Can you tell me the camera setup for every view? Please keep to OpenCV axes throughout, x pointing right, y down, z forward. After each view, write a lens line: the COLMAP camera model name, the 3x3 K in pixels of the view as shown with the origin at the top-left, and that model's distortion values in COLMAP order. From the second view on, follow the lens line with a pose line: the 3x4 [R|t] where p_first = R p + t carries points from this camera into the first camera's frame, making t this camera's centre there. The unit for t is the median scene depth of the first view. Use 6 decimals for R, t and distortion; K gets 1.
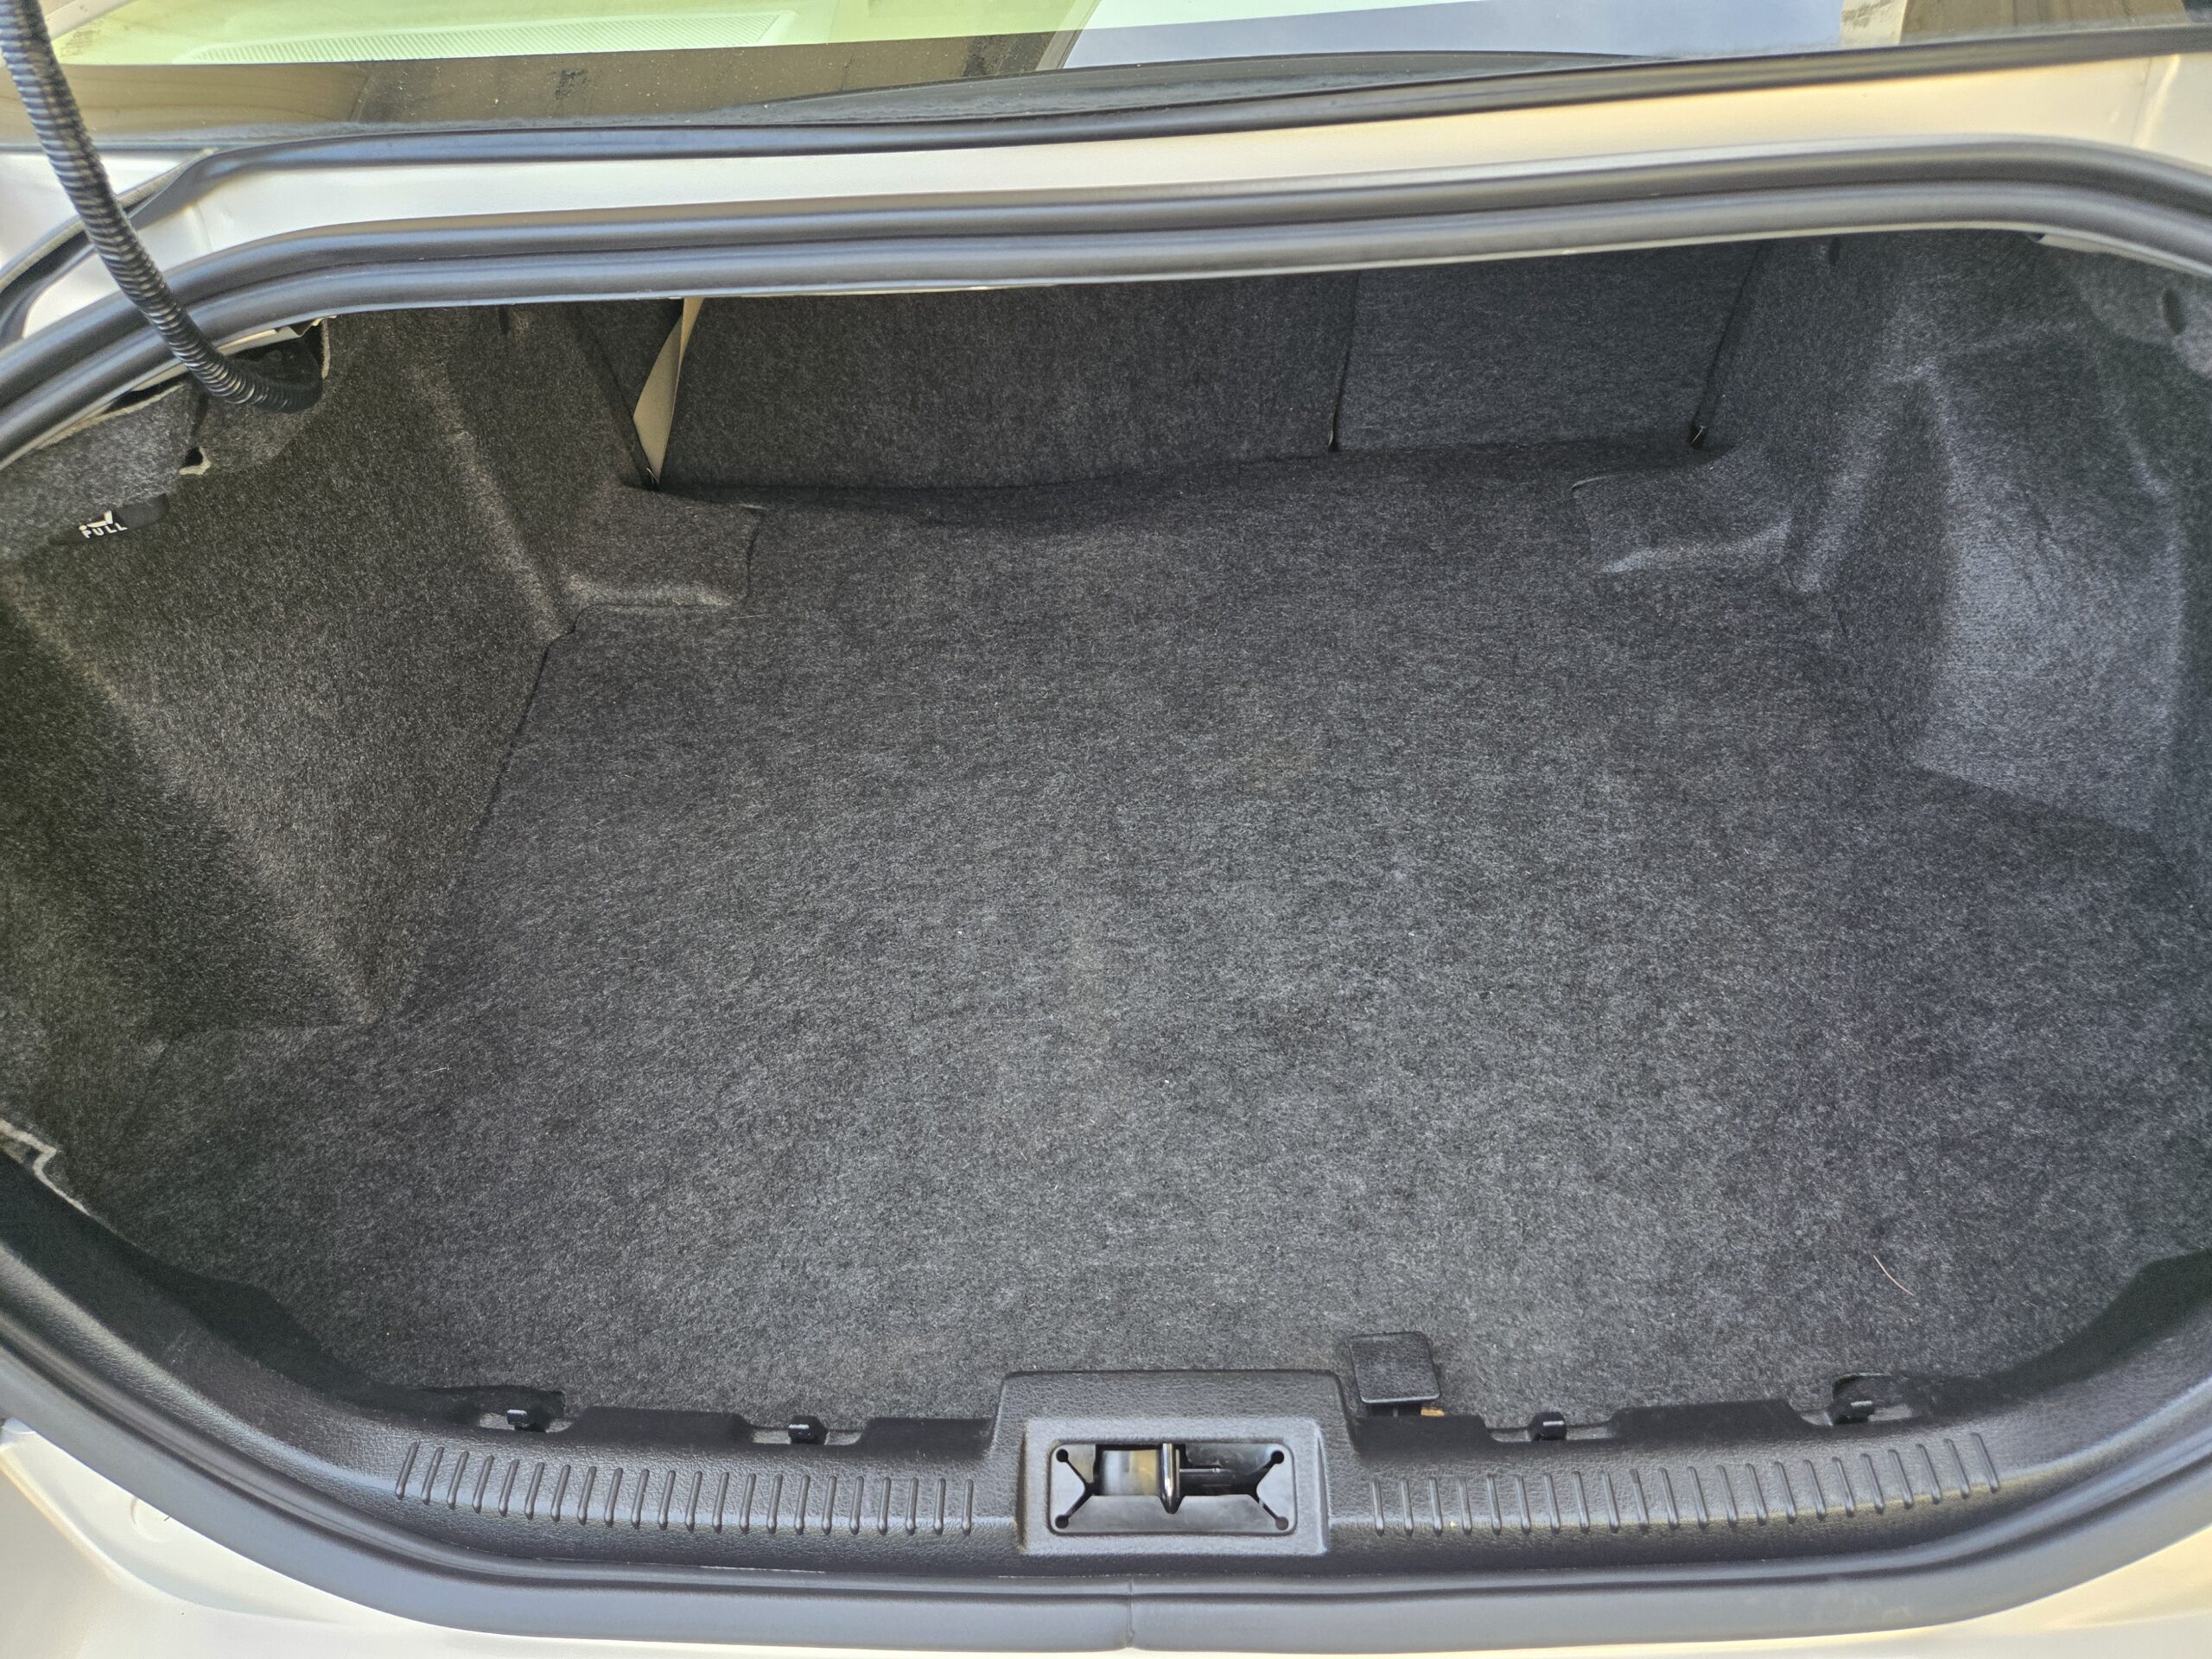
lens RADIAL K [[1485.3, 0, 1095.3], [0, 1485.3, 856.9], [0, 0, 1]] dist [0.073946, -0.064443]
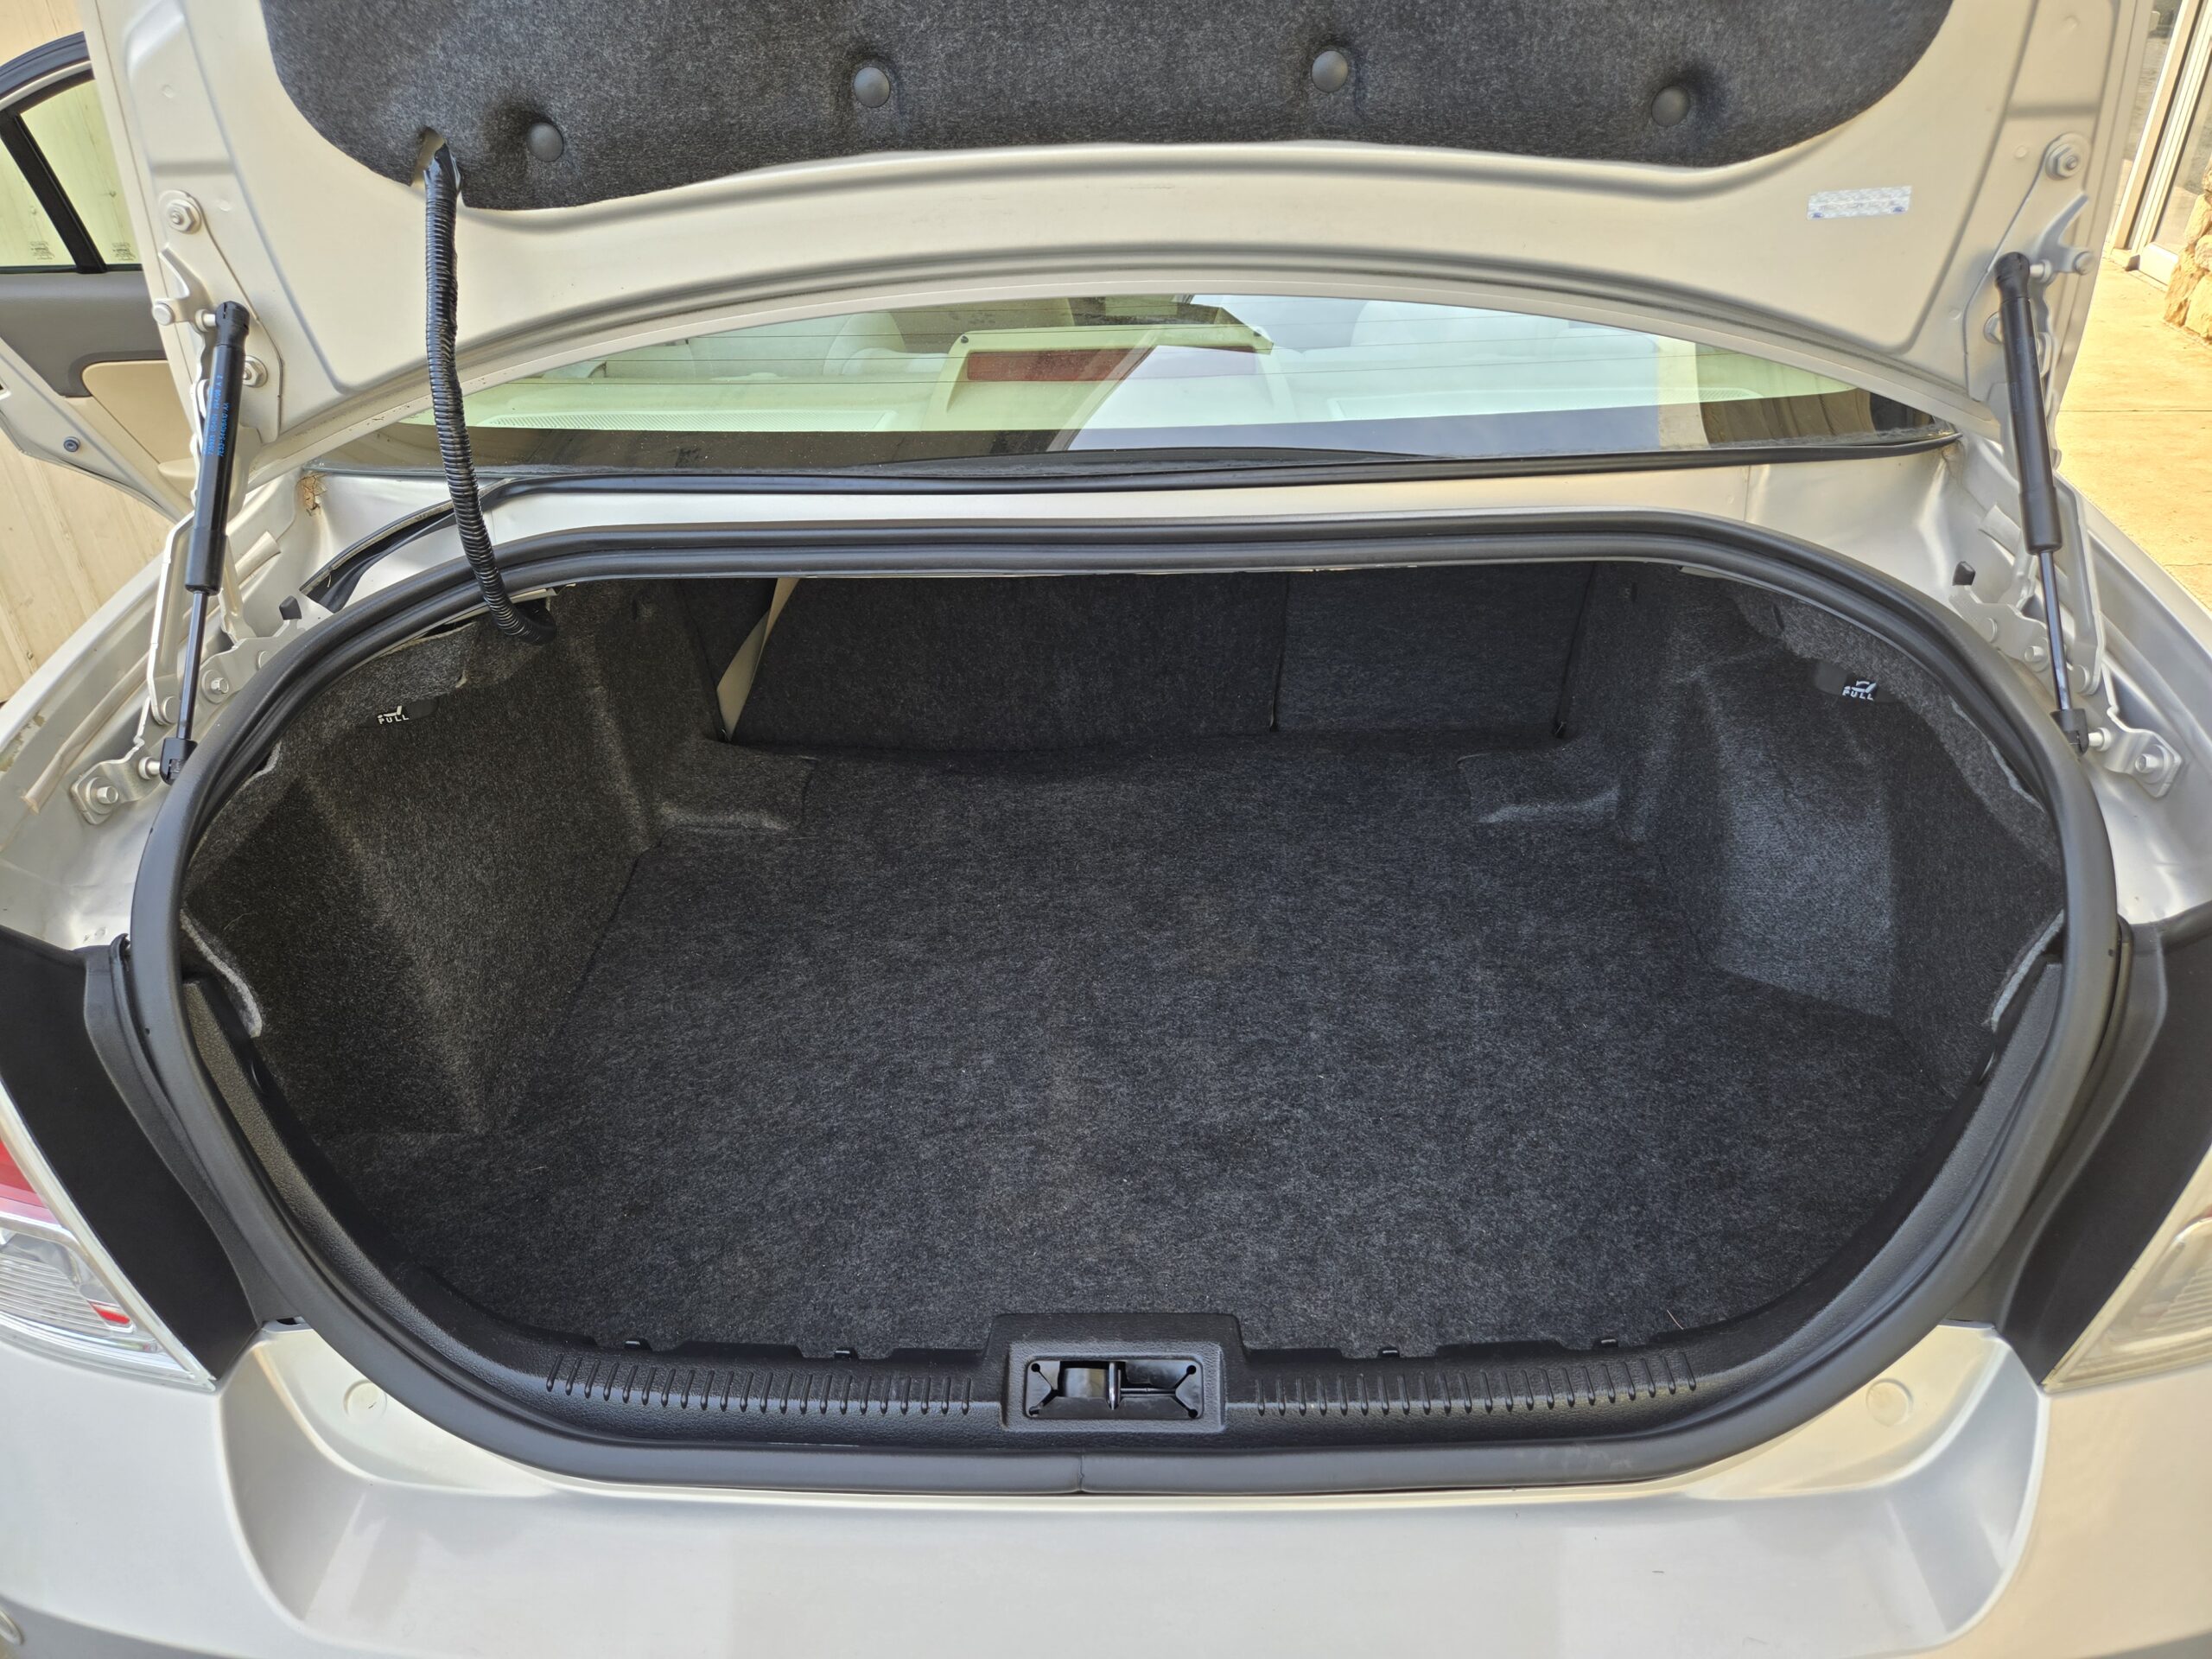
lens RADIAL K [[1485.3, 0, 1114.0], [0, 1485.3, 832.4], [0, 0, 1]] dist [0.073946, -0.064443]
pose [[0.999418, 0.028712, 0.018441, 0.006451], [-0.023760, 0.973406, -0.227851, 0.143216], [-0.024493, 0.227280, 0.973521, -0.278907]]
